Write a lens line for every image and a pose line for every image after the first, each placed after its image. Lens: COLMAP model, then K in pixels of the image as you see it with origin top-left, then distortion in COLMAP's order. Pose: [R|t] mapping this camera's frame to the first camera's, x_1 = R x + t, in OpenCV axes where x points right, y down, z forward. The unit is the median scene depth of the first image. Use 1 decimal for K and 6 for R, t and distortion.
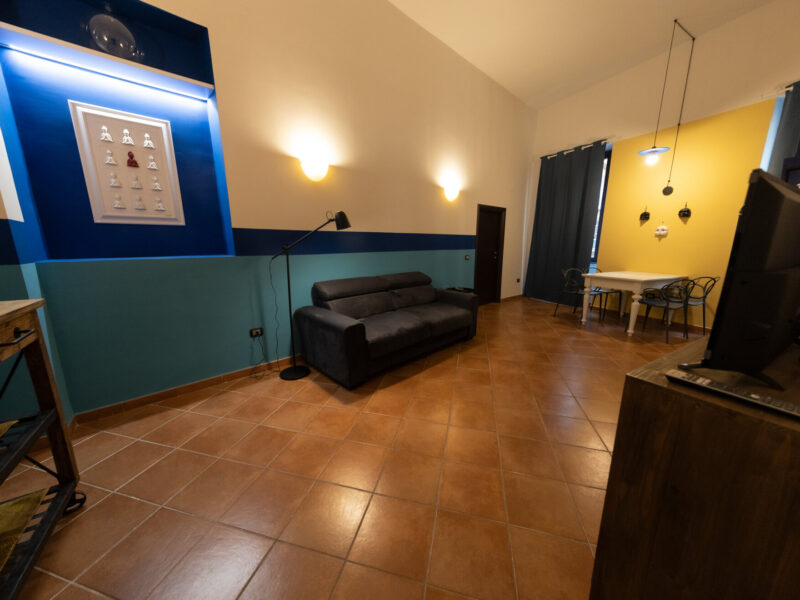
lens RADIAL K [[277.0, 0, 401.0], [0, 277.0, 298.8], [0, 0, 1]] dist [-0.000694, 0.000081]
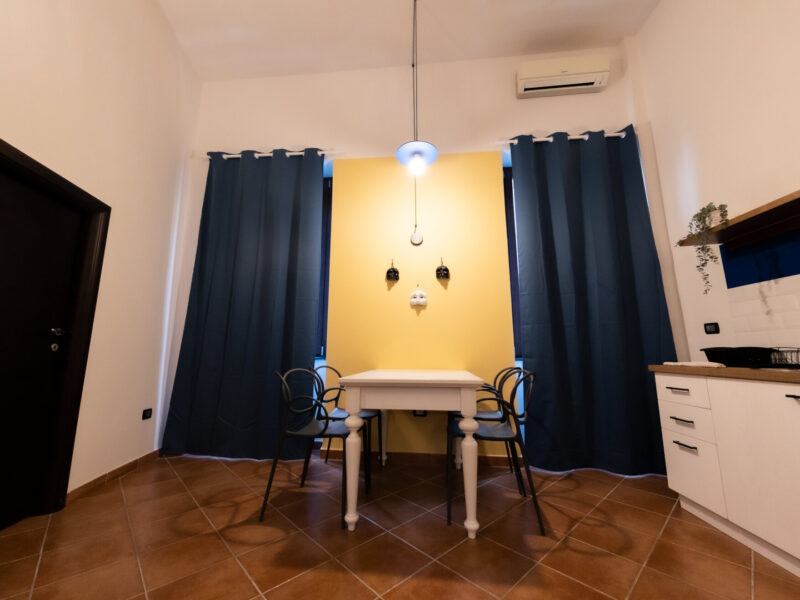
lens RADIAL K [[330.0, 0, 398.4], [0, 330.0, 292.2], [0, 0, 1]] dist [-0.001021, -0.000172]
pose [[0.529119, 0.154468, 0.834370, 0.252294], [0.166355, 0.945327, -0.280505, -0.050383], [-0.832081, 0.287222, 0.474494, 0.560081]]
